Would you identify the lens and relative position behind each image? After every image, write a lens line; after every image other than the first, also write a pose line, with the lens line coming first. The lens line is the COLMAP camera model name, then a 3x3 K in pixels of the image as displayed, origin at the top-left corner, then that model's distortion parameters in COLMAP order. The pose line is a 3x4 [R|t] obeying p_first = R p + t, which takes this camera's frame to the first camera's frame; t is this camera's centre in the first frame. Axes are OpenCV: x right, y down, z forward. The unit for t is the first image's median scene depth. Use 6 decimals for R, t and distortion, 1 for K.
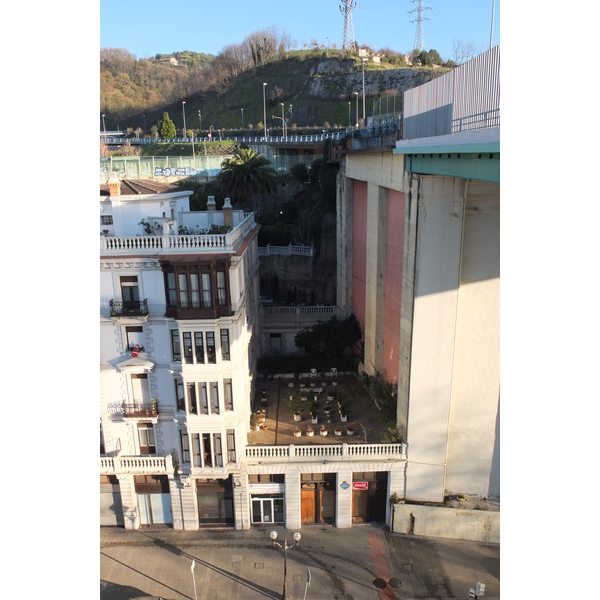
lens RADIAL K [[461.6, 0, 300.0], [0, 461.6, 300.0], [0, 0, 1]] dist [-0.044979, 0.001324]
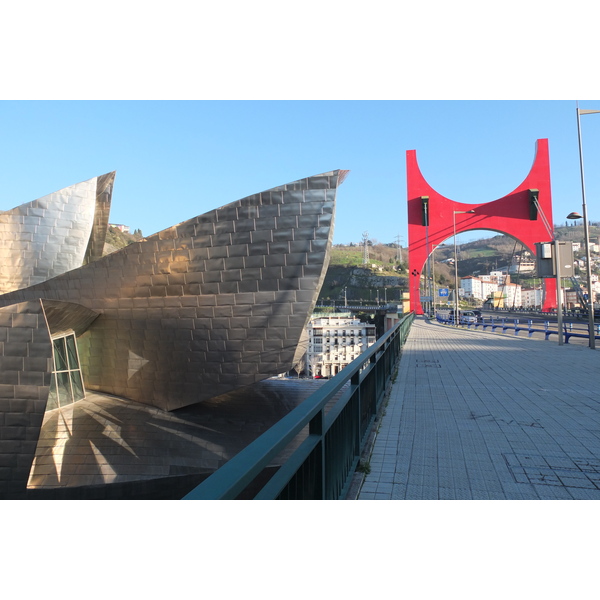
lens RADIAL K [[461.6, 0, 300.0], [0, 461.6, 300.0], [0, 0, 1]] dist [-0.044979, 0.001324]
pose [[0.999491, 0.022344, 0.022760, -0.283992], [-0.013991, 0.948431, -0.316674, 0.337860], [-0.028662, 0.316195, 0.948261, -1.111437]]
